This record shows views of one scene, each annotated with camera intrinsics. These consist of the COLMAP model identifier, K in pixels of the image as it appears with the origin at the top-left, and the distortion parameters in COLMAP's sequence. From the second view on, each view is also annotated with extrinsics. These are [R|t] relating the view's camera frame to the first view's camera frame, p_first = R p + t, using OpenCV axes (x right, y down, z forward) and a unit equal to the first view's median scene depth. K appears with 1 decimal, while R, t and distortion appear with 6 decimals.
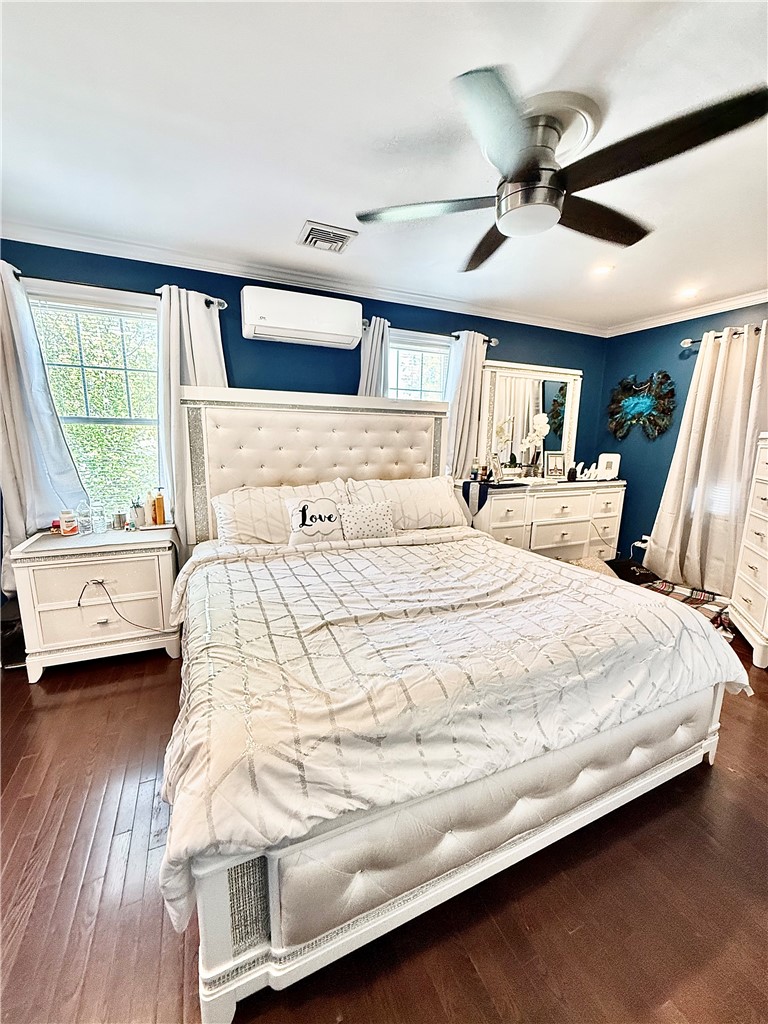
lens RADIAL K [[408.7, 0, 381.3], [0, 408.7, 507.9], [0, 0, 1]] dist [0.000707, -0.000008]
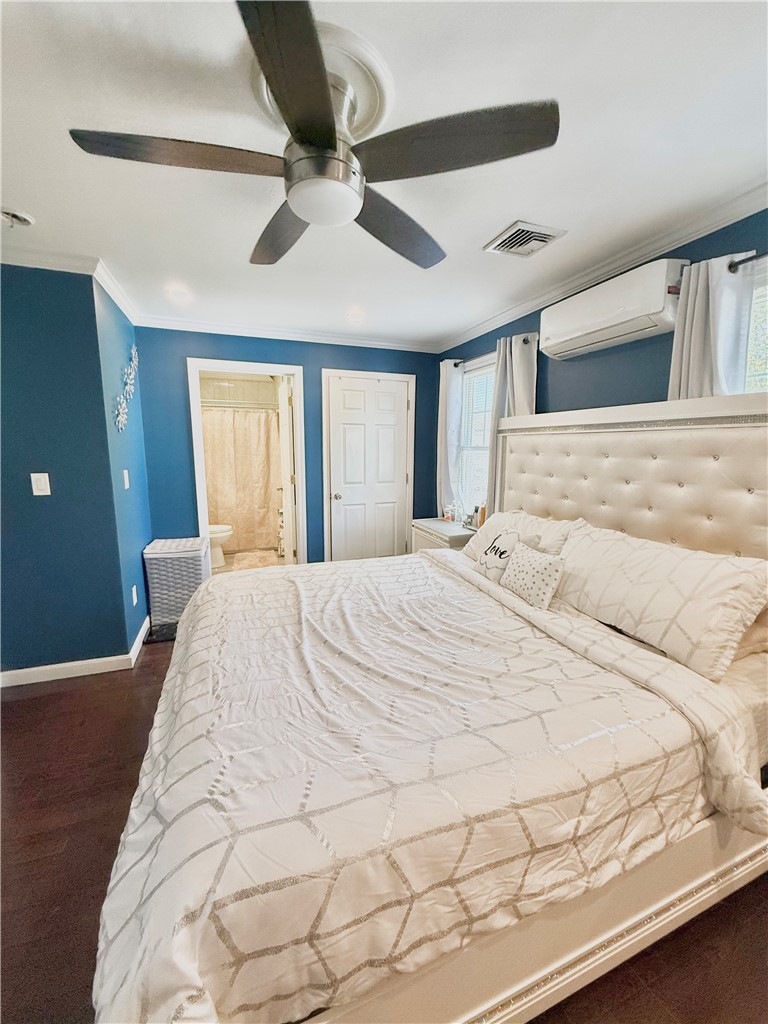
lens RADIAL K [[408.7, 0, 384.5], [0, 408.7, 505.5], [0, 0, 1]] dist [0.000707, -0.000008]
pose [[-0.073887, 0.120424, -0.989969, 0.703386], [-0.188113, 0.973179, 0.132421, -0.136276], [0.979364, 0.196010, -0.049252, 0.728092]]
